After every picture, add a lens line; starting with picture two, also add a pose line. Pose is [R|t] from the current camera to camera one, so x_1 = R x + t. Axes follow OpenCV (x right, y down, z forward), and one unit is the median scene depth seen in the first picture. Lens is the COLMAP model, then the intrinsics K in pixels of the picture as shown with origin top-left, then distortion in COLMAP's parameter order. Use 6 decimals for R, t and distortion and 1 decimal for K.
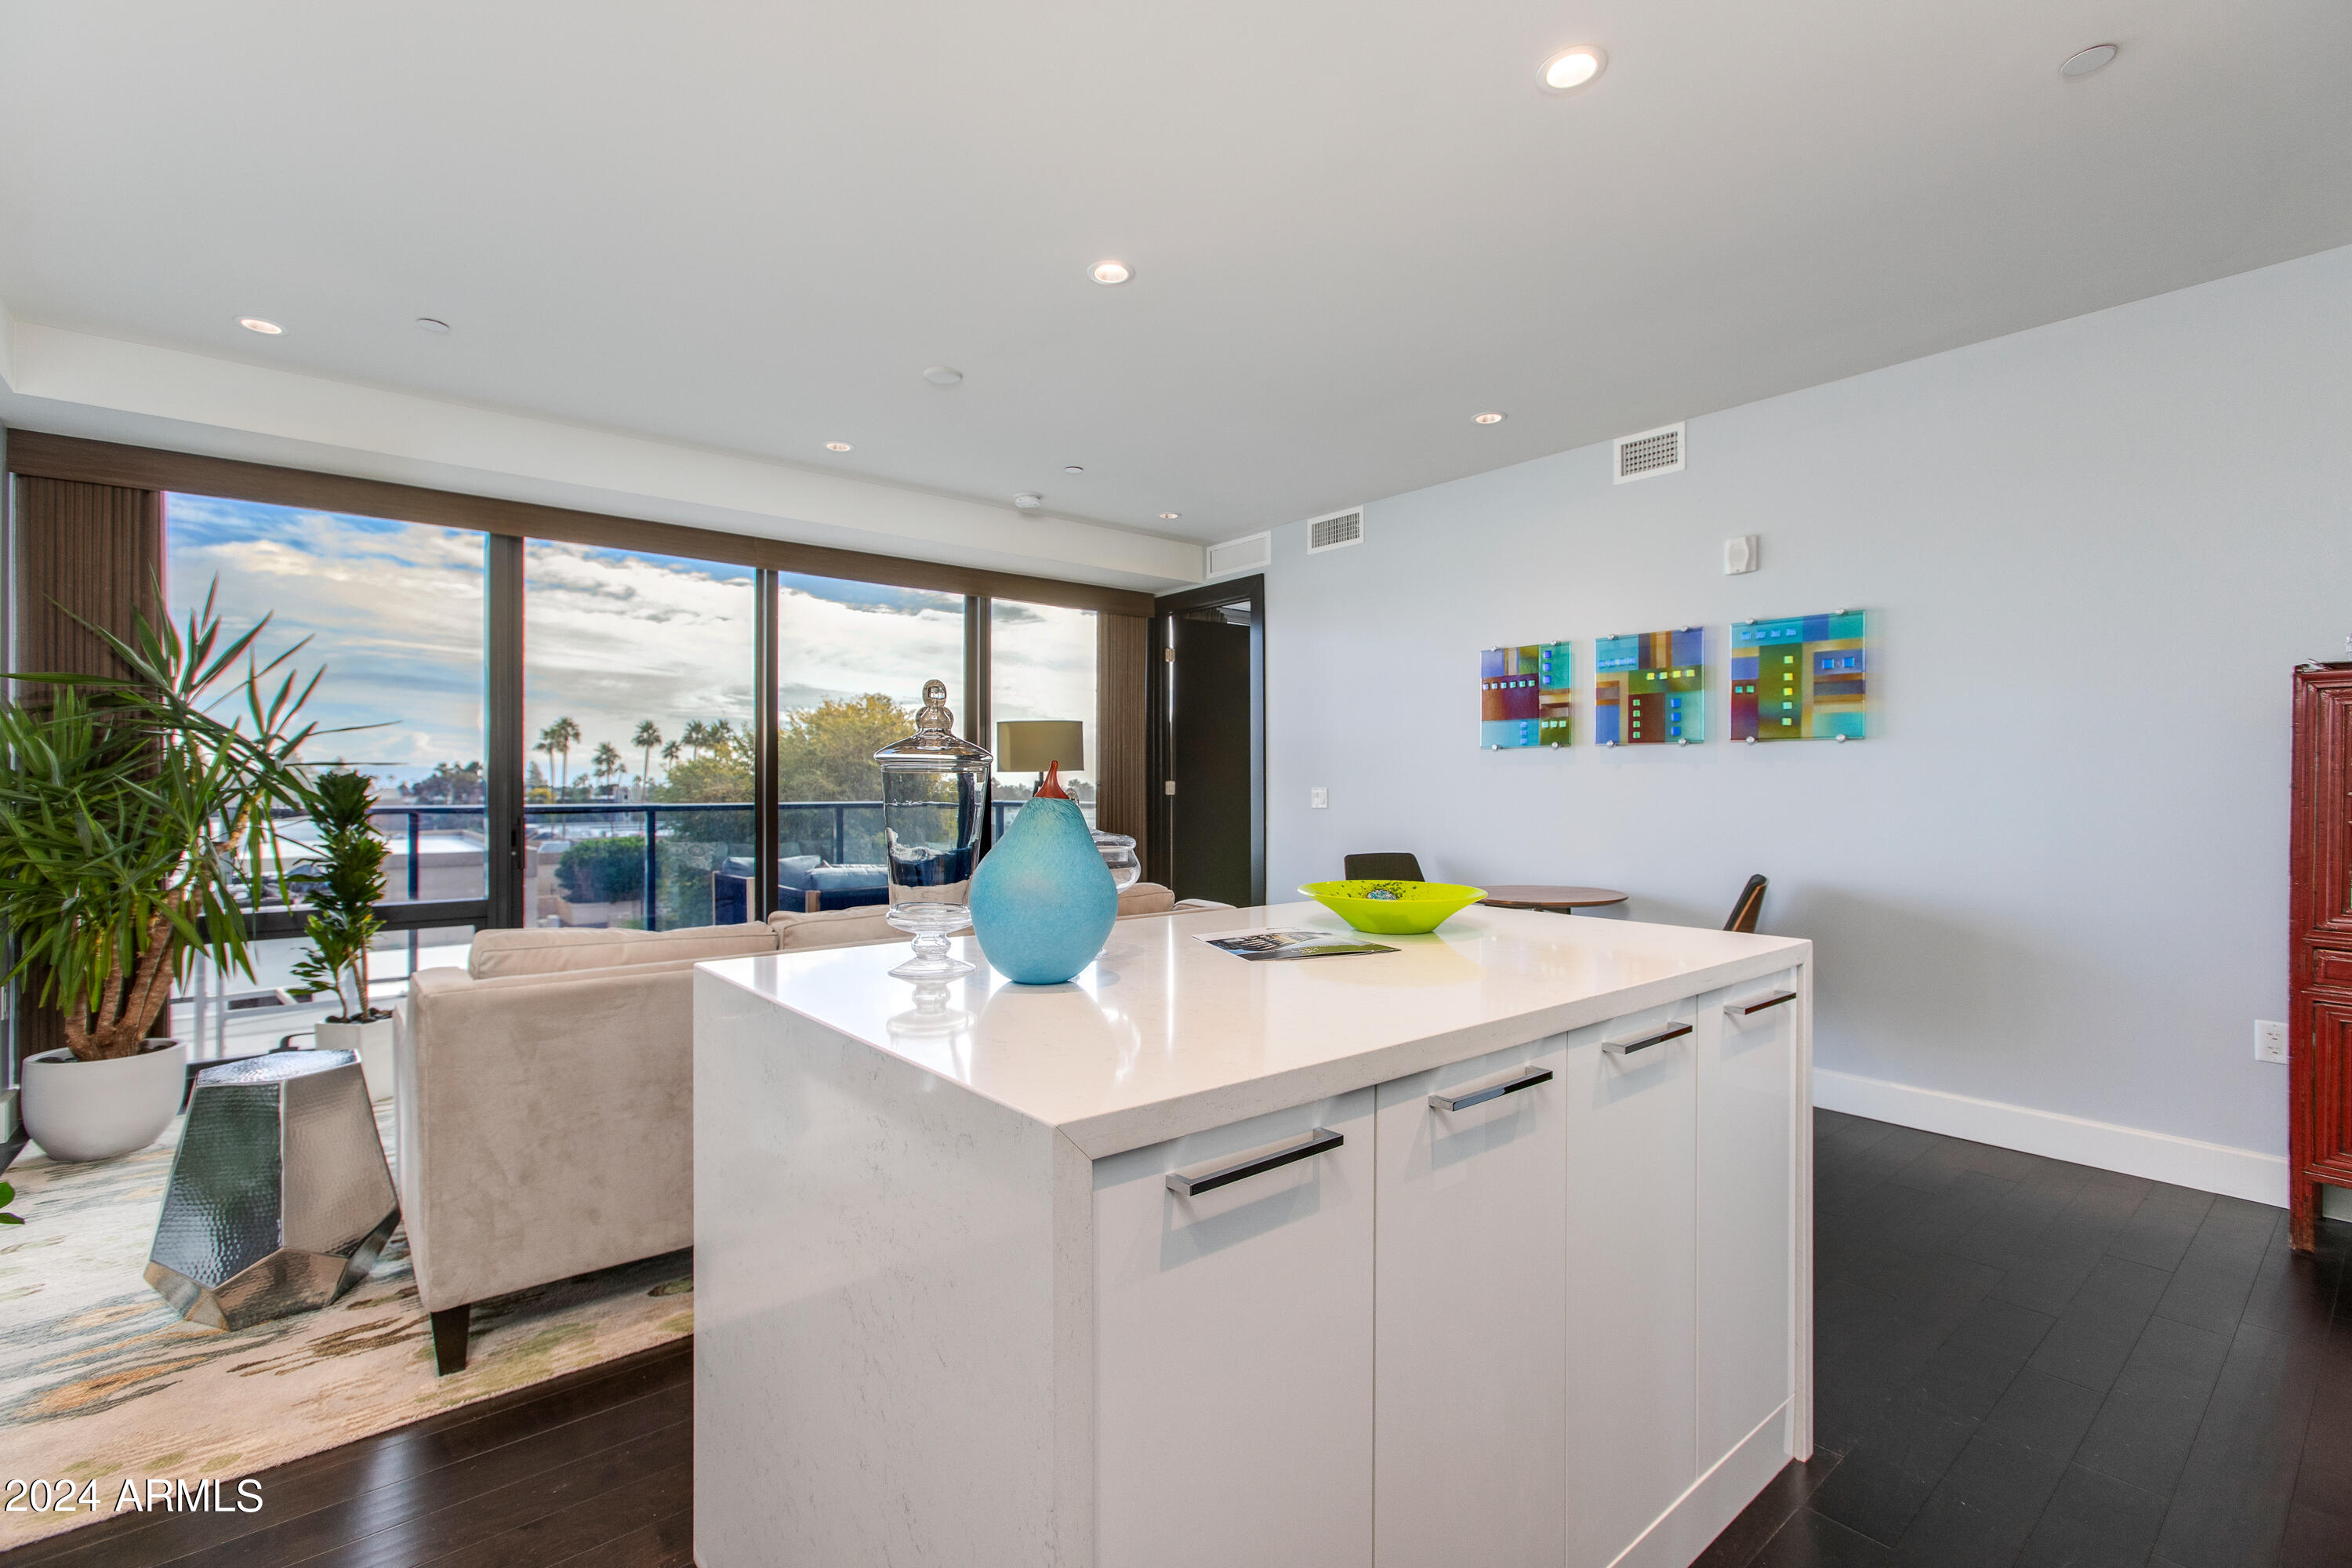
lens RADIAL K [[1068.8, 0, 1173.3], [0, 1068.8, 788.3], [0, 0, 1]] dist [-0.003653, 0.011207]
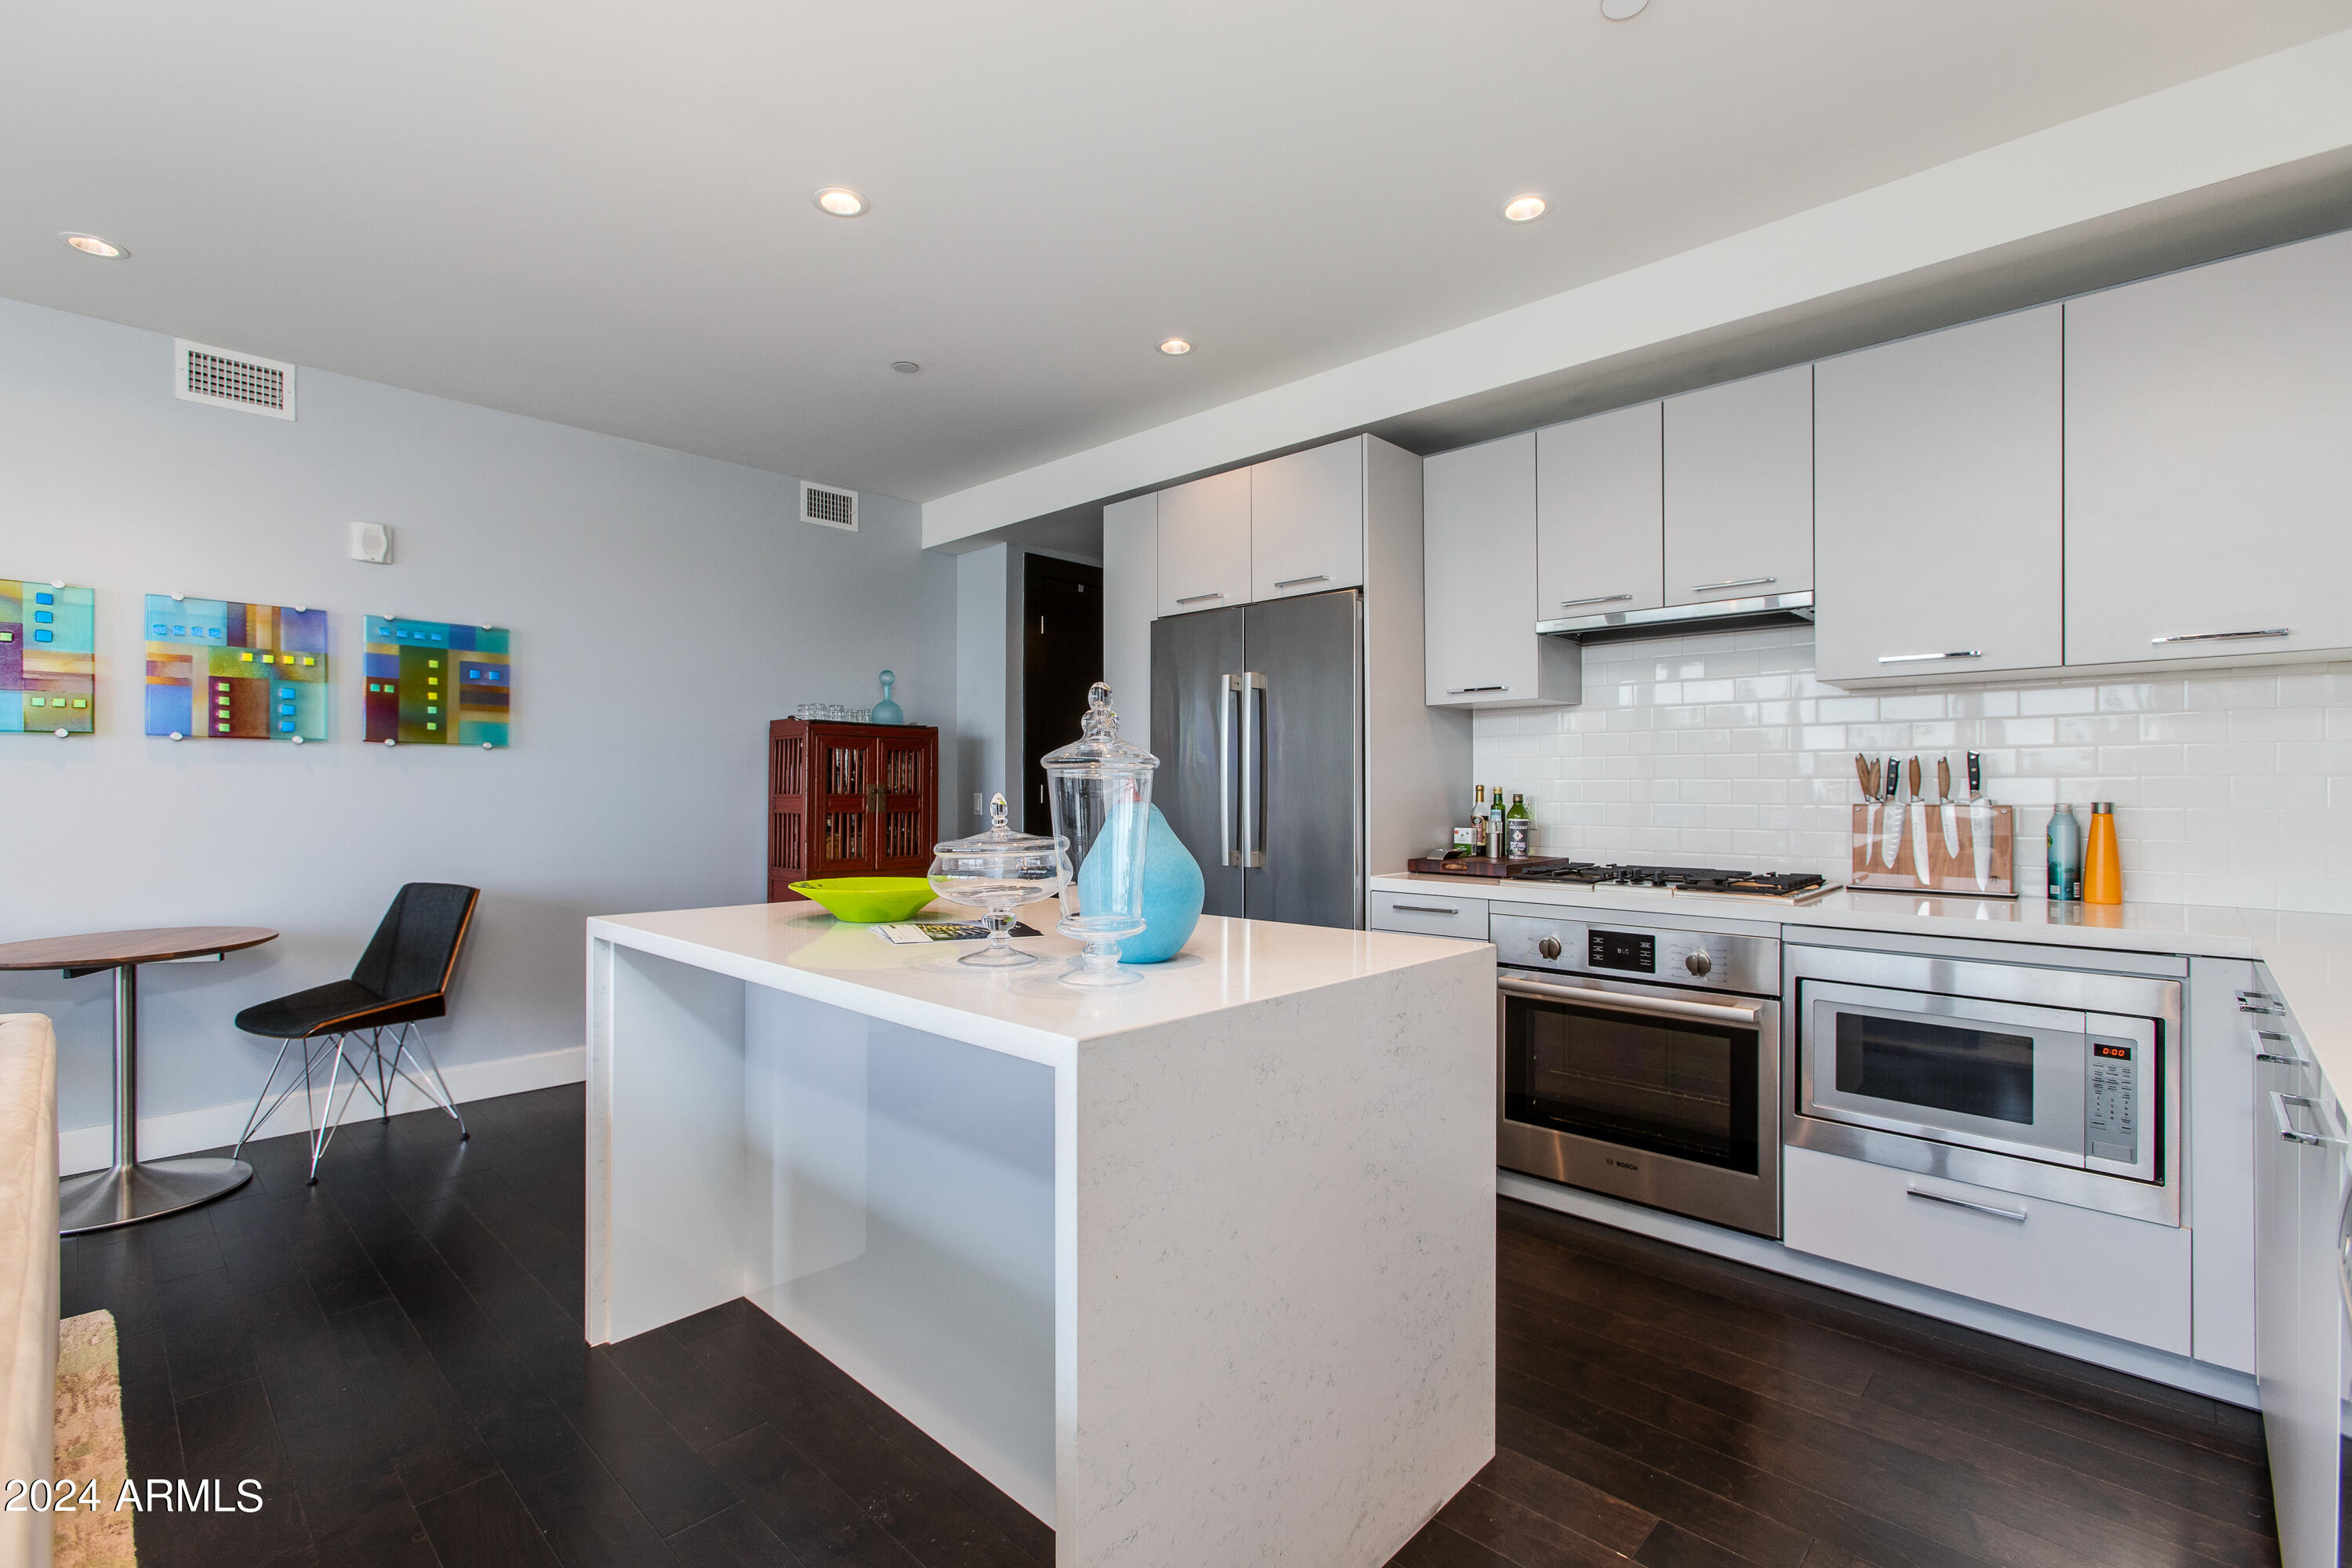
lens RADIAL K [[1068.8, 0, 1173.3], [0, 1068.8, 788.3], [0, 0, 1]] dist [-0.003653, 0.011207]
pose [[-0.115593, 0.002302, 0.993294, -0.453498], [0.007289, 0.999972, -0.001469, 0.001722], [-0.993270, 0.007071, -0.115606, 0.398113]]
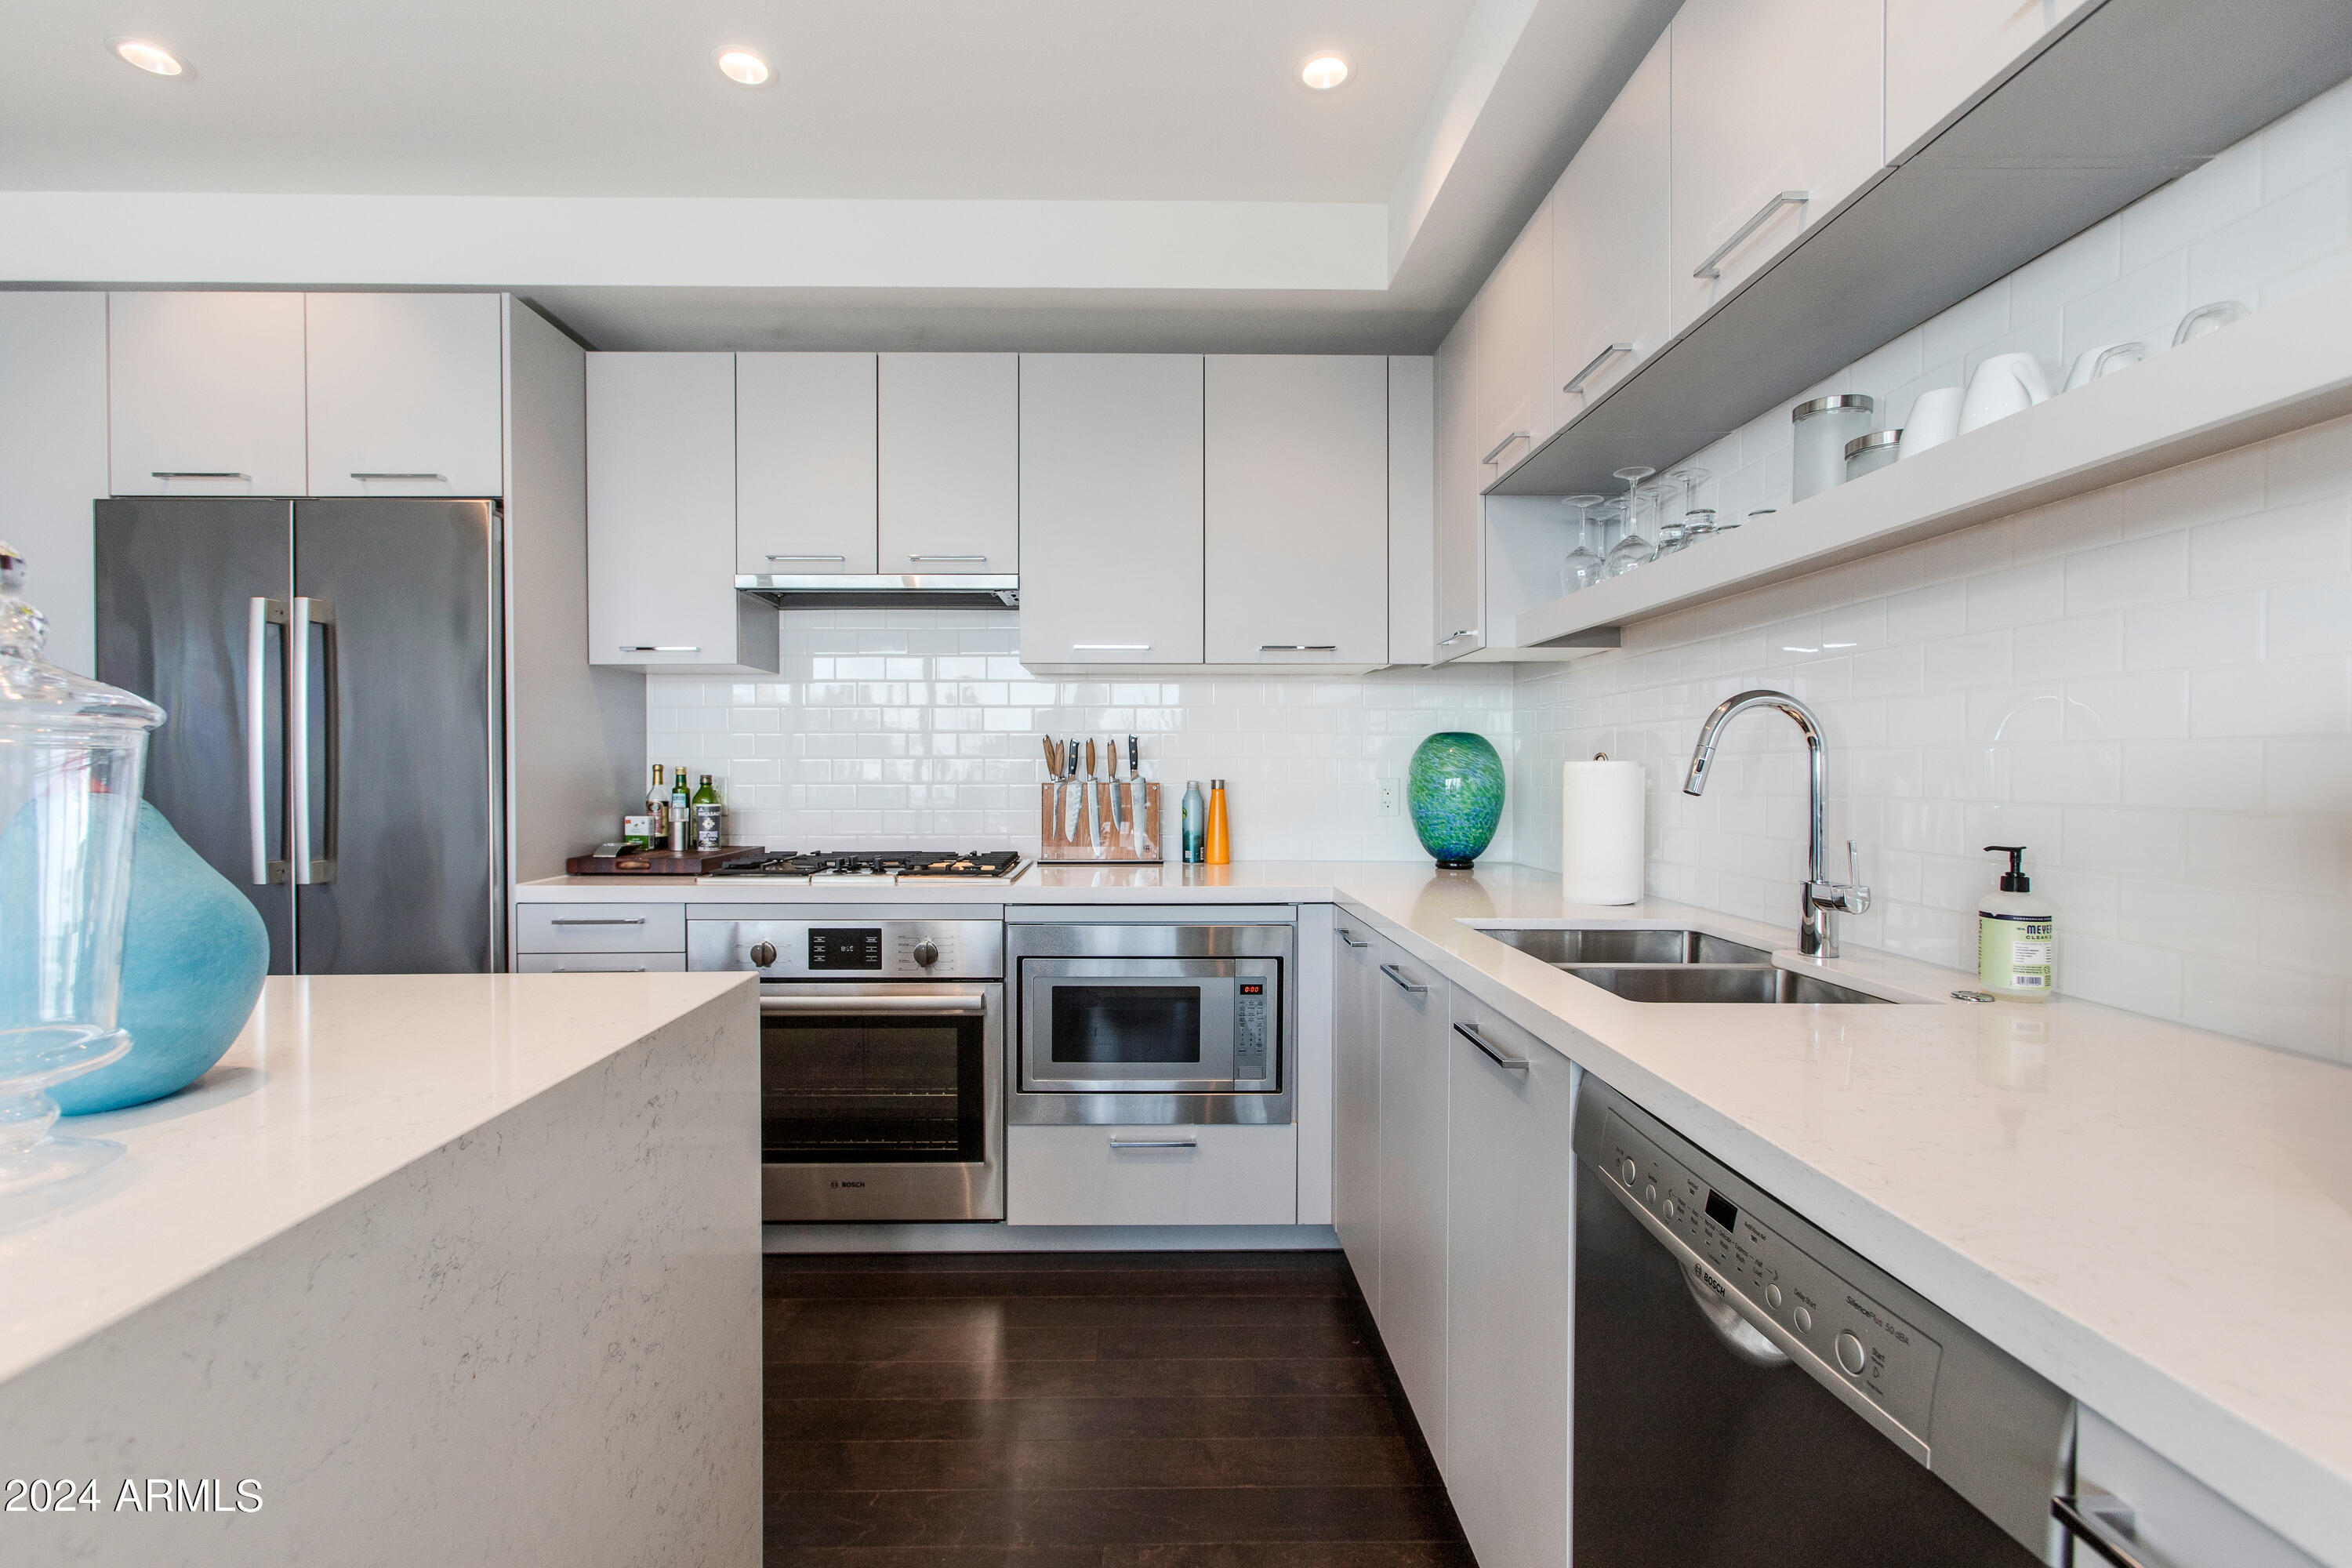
lens RADIAL K [[1061.6, 0, 1167.4], [0, 1061.6, 777.4], [0, 0, 1]] dist [-0.018283, 0.010620]
pose [[-0.781634, -0.003889, 0.623726, -0.338458], [0.005289, 0.999903, 0.012862, 0.001273], [-0.623715, 0.013353, -0.781537, 0.395047]]
